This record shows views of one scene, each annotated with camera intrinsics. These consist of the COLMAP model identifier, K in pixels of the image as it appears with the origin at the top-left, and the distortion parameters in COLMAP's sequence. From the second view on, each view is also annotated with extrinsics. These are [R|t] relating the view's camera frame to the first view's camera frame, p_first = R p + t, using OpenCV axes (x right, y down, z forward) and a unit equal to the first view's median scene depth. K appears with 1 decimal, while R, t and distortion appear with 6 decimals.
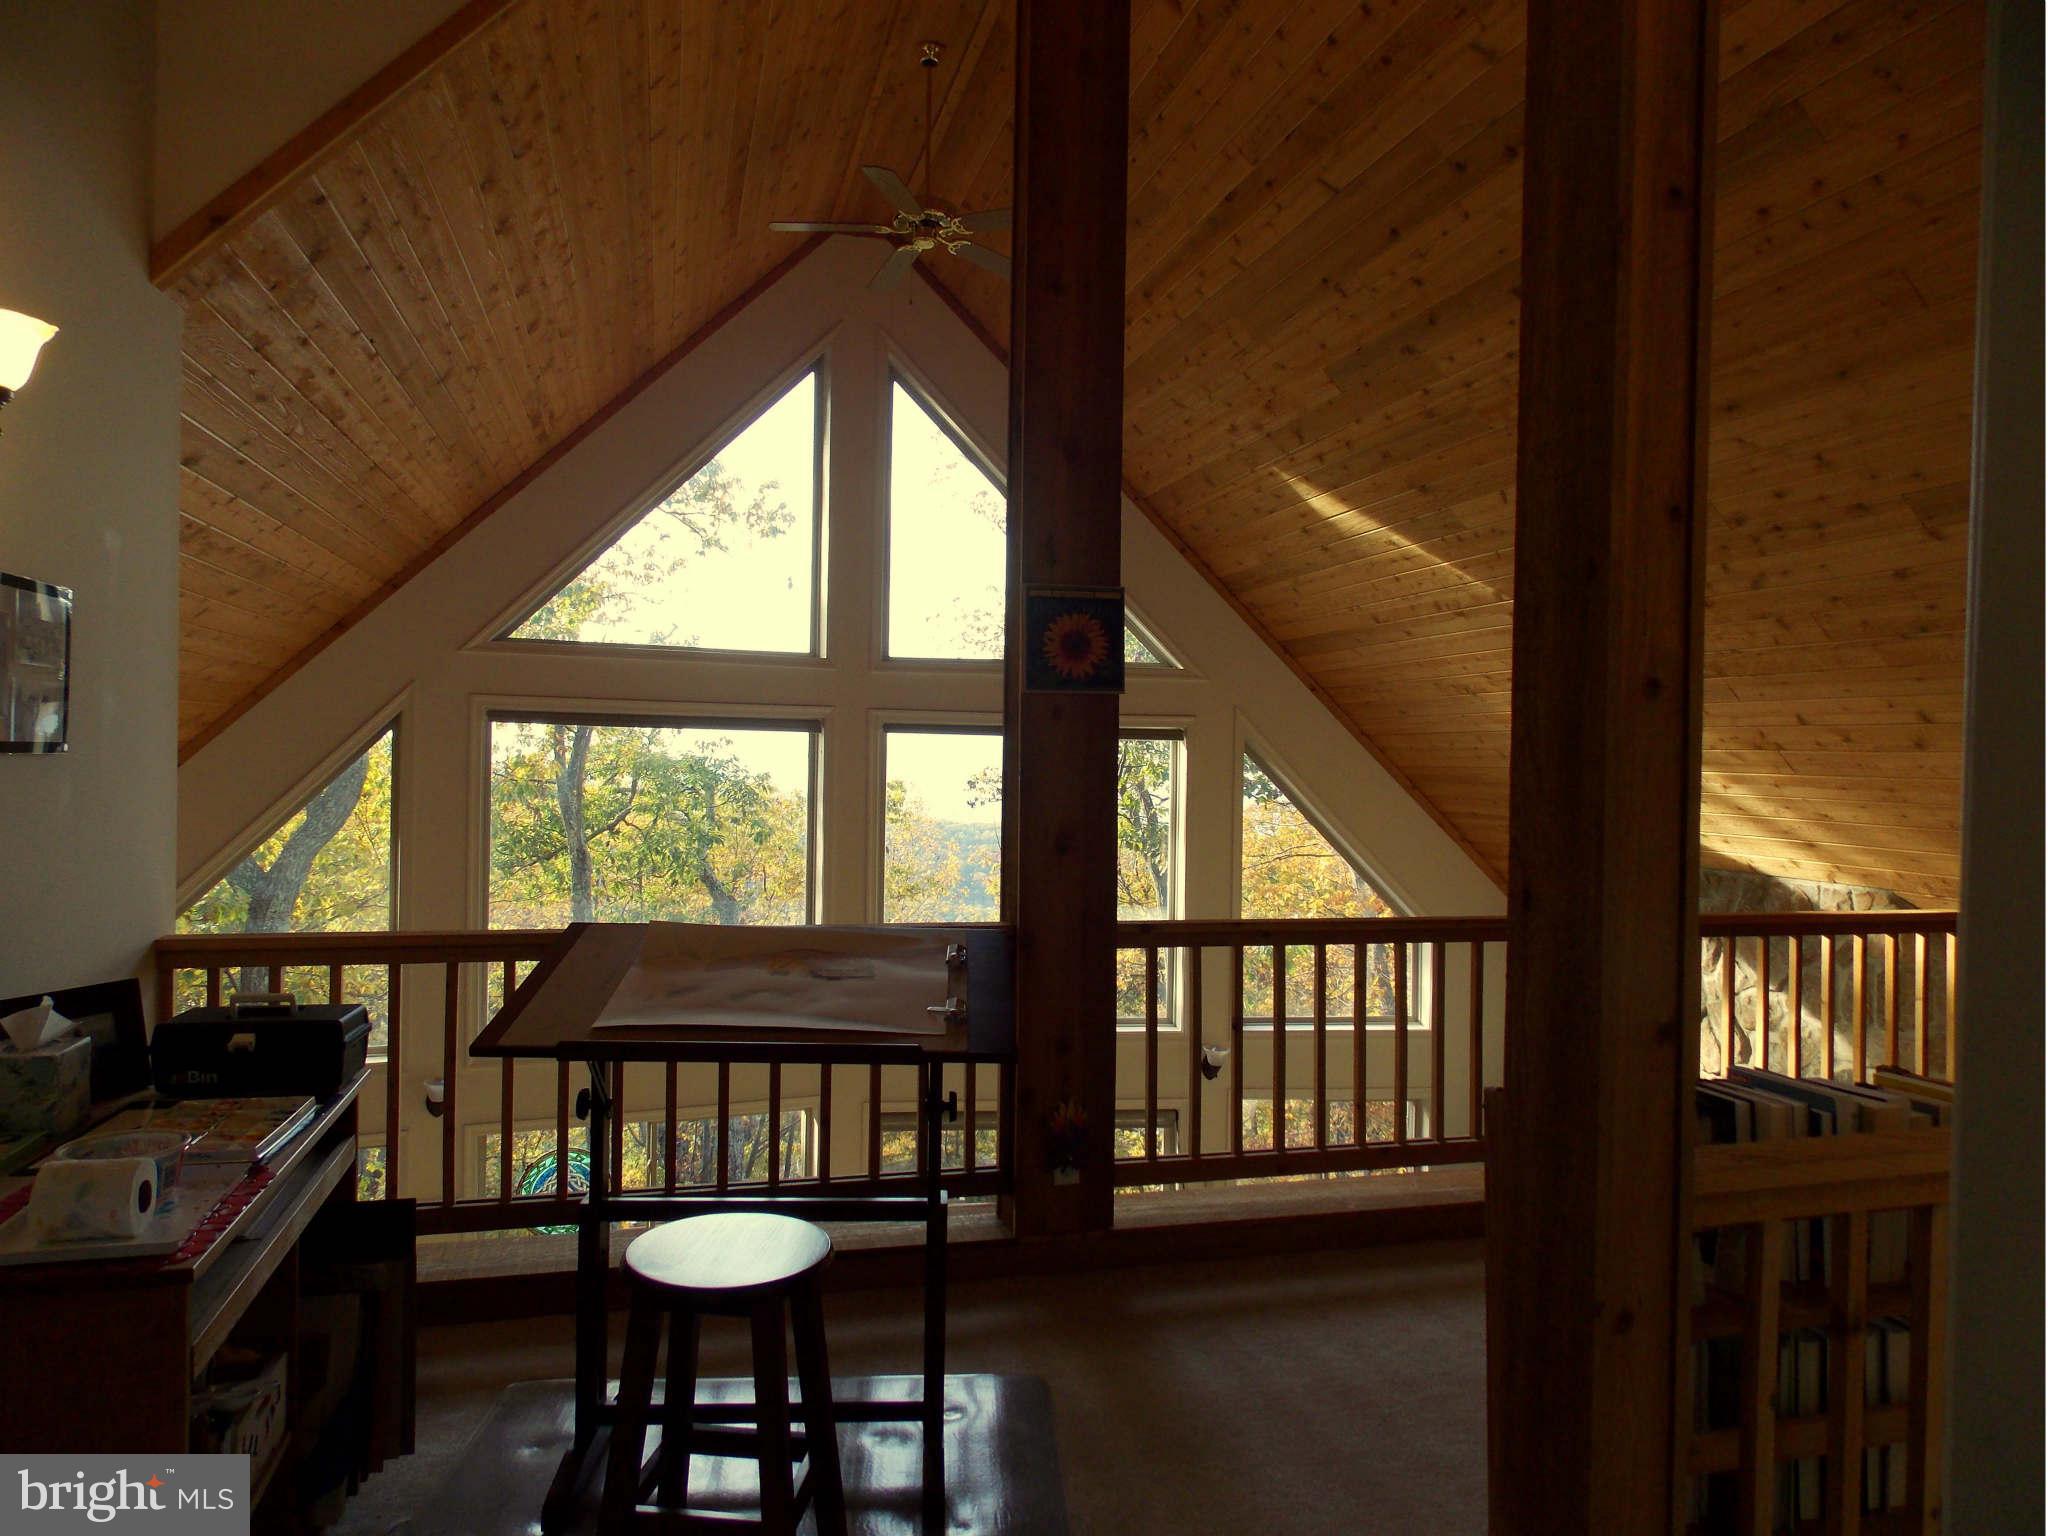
lens RADIAL K [[1348.1, 0, 1026.1], [0, 1348.1, 762.6], [0, 0, 1]] dist [-0.011327, 0.008914]
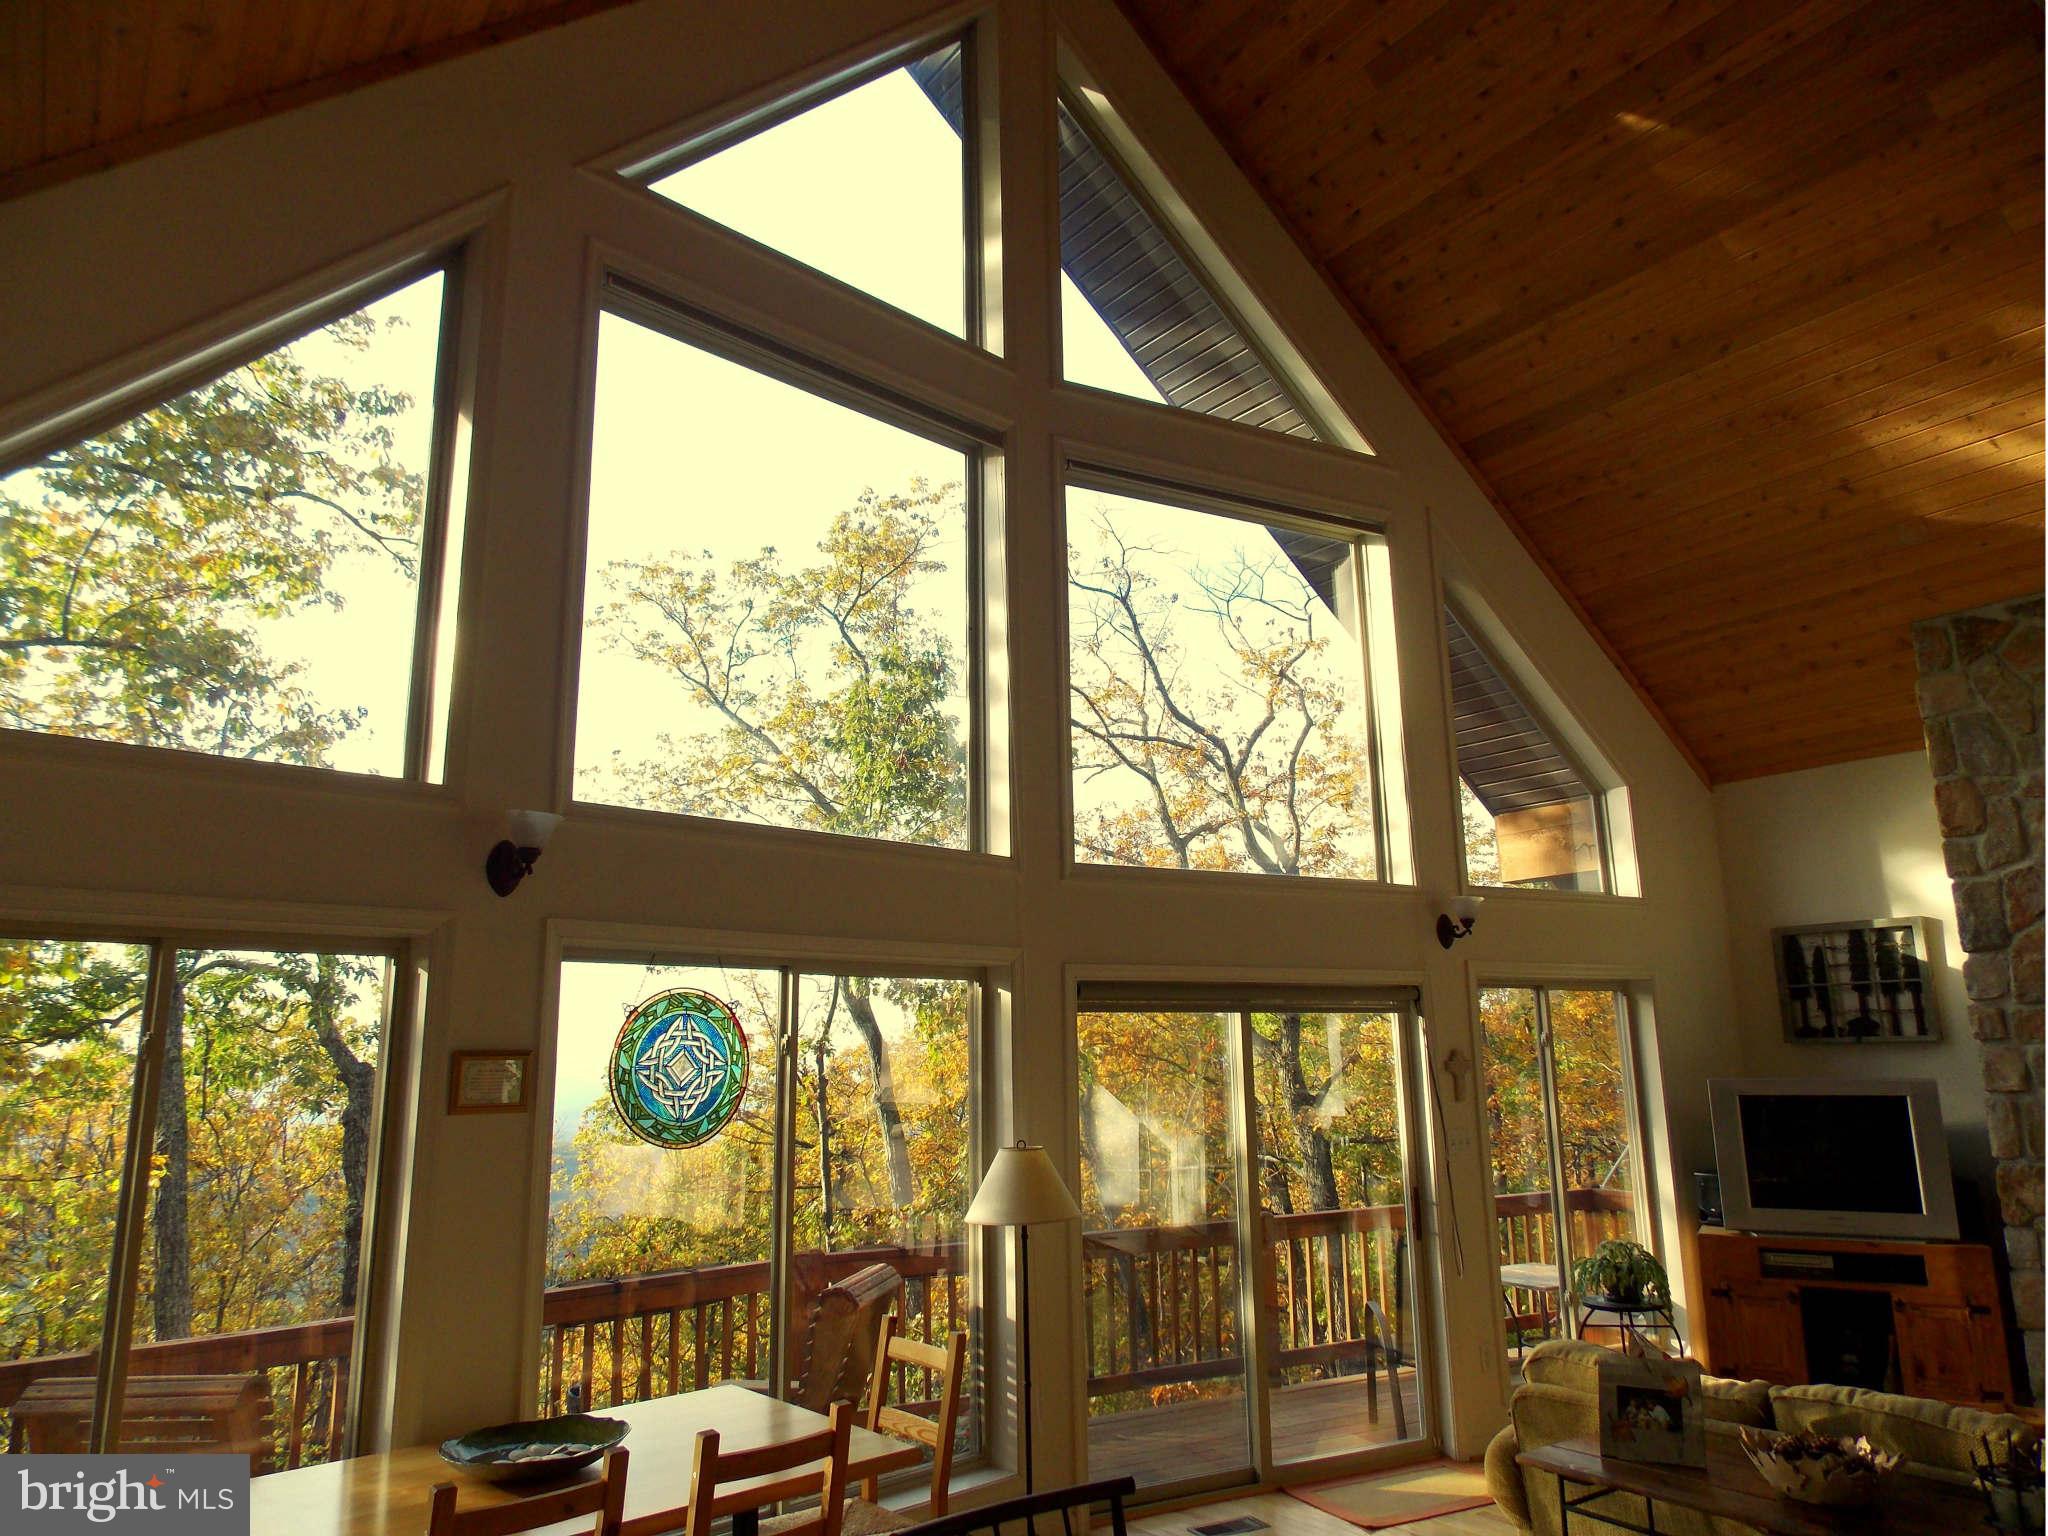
lens RADIAL K [[1348.1, 0, 1017.5], [0, 1348.1, 769.7], [0, 0, 1]] dist [-0.011327, 0.008914]
pose [[0.935907, 0.048354, 0.348911, -0.632392], [0.027749, 0.977333, -0.209880, 0.493878], [-0.351151, 0.206110, 0.913352, 0.587638]]
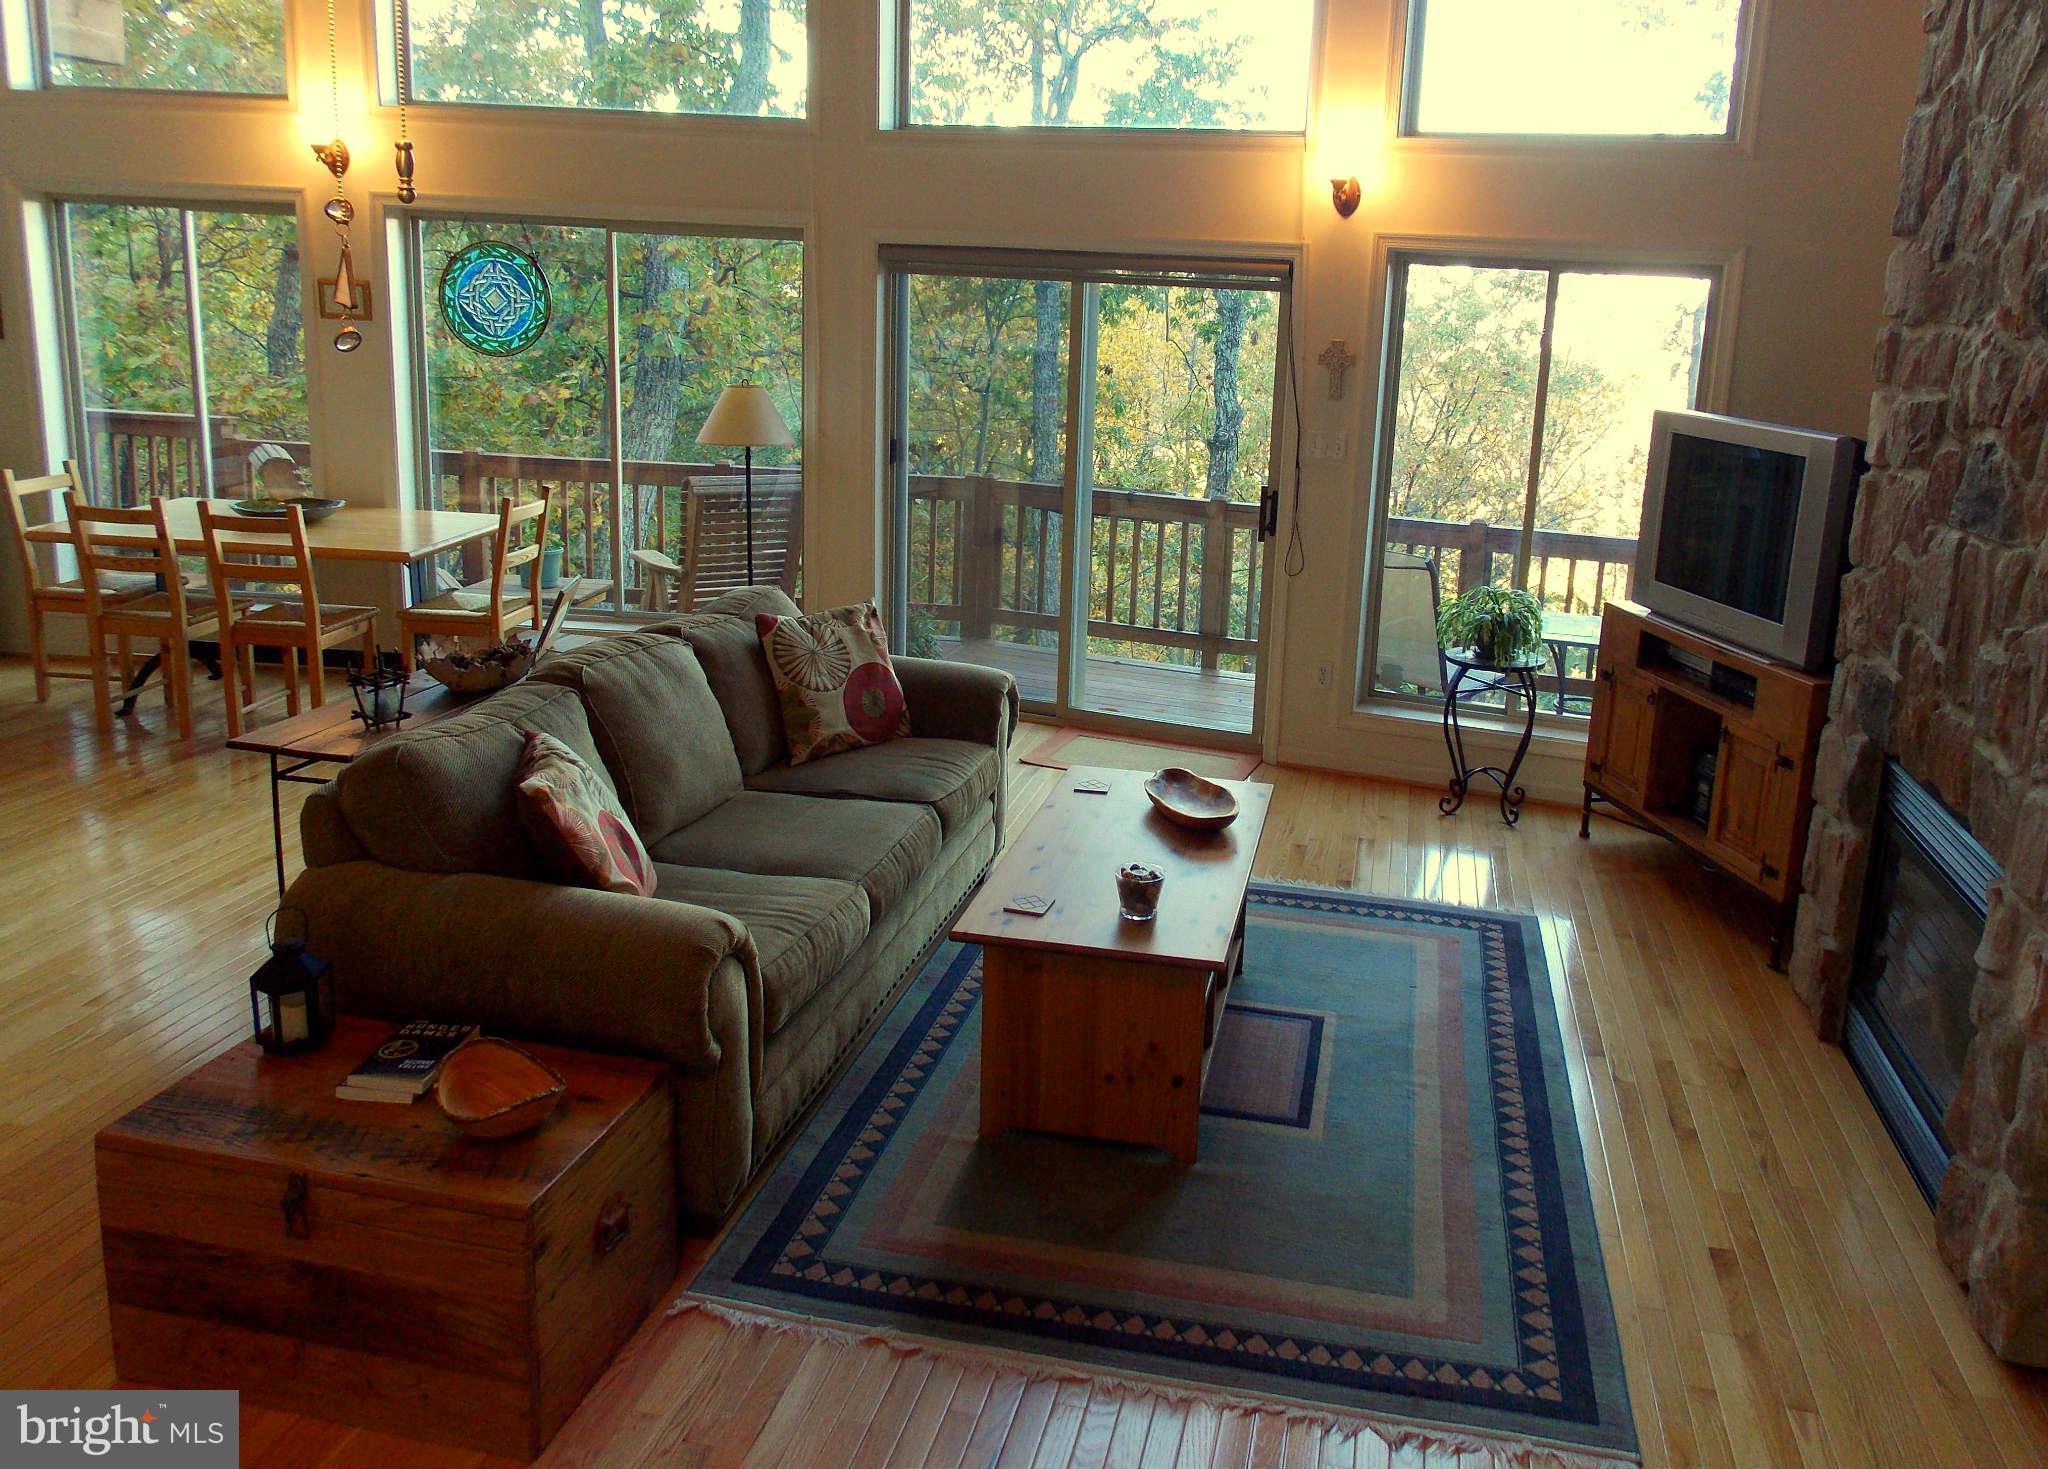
lens RADIAL K [[1529.7, 0, 1126.8], [0, 1529.7, 605.0], [0, 0, 1]] dist [0.012006, -0.003988]
pose [[0.898204, 0.116764, -0.423786, 0.629884], [-0.033111, 0.979308, 0.199646, 0.468017], [0.438329, -0.165291, 0.883485, 0.483613]]
